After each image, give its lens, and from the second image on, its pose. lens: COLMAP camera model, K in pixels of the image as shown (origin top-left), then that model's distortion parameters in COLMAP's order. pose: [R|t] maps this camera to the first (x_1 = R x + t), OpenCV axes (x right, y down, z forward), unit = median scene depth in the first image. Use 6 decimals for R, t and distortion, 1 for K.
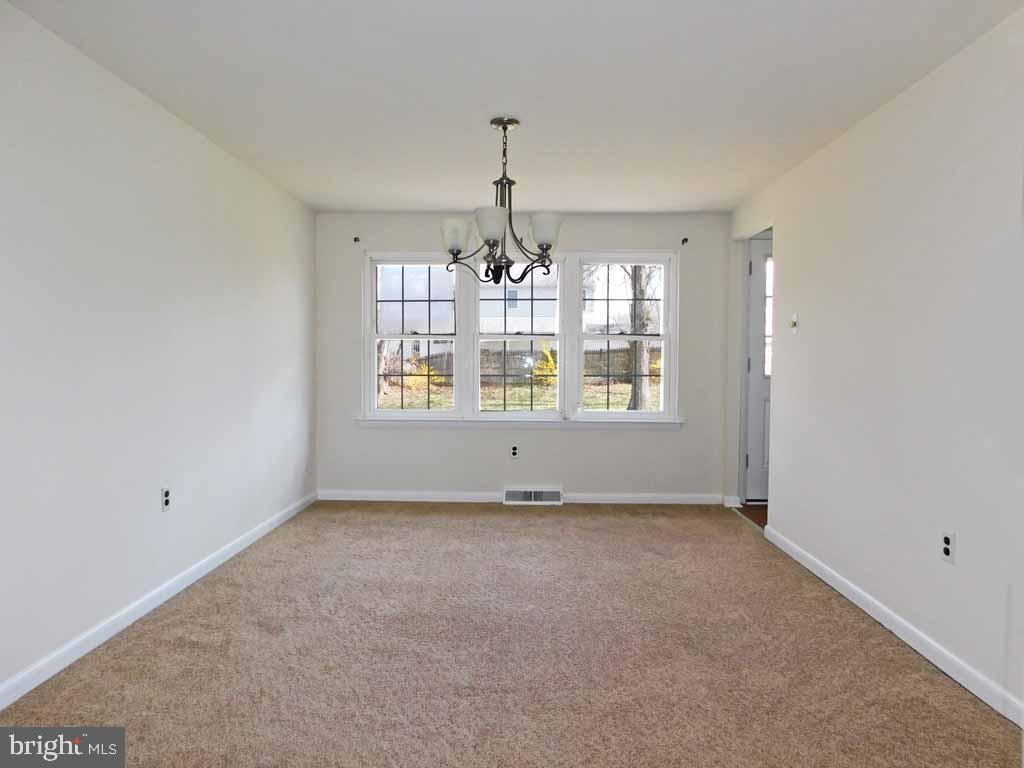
lens RADIAL K [[680.6, 0, 508.7], [0, 680.6, 381.9], [0, 0, 1]] dist [-0.027383, -0.001060]
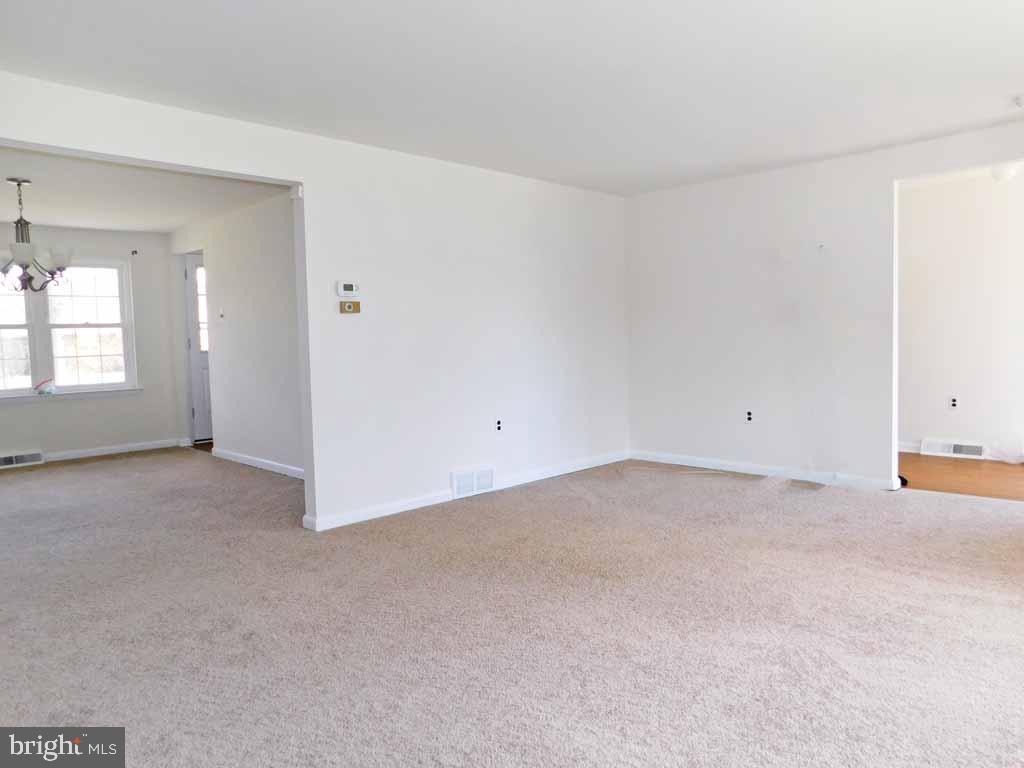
lens RADIAL K [[714.0, 0, 510.1], [0, 714.0, 386.5], [0, 0, 1]] dist [-0.012535, -0.005834]
pose [[0.699716, -0.075785, 0.710390, -0.245007], [0.054122, 0.997123, 0.053065, 0.022111], [-0.712368, 0.001318, 0.701805, -0.526291]]
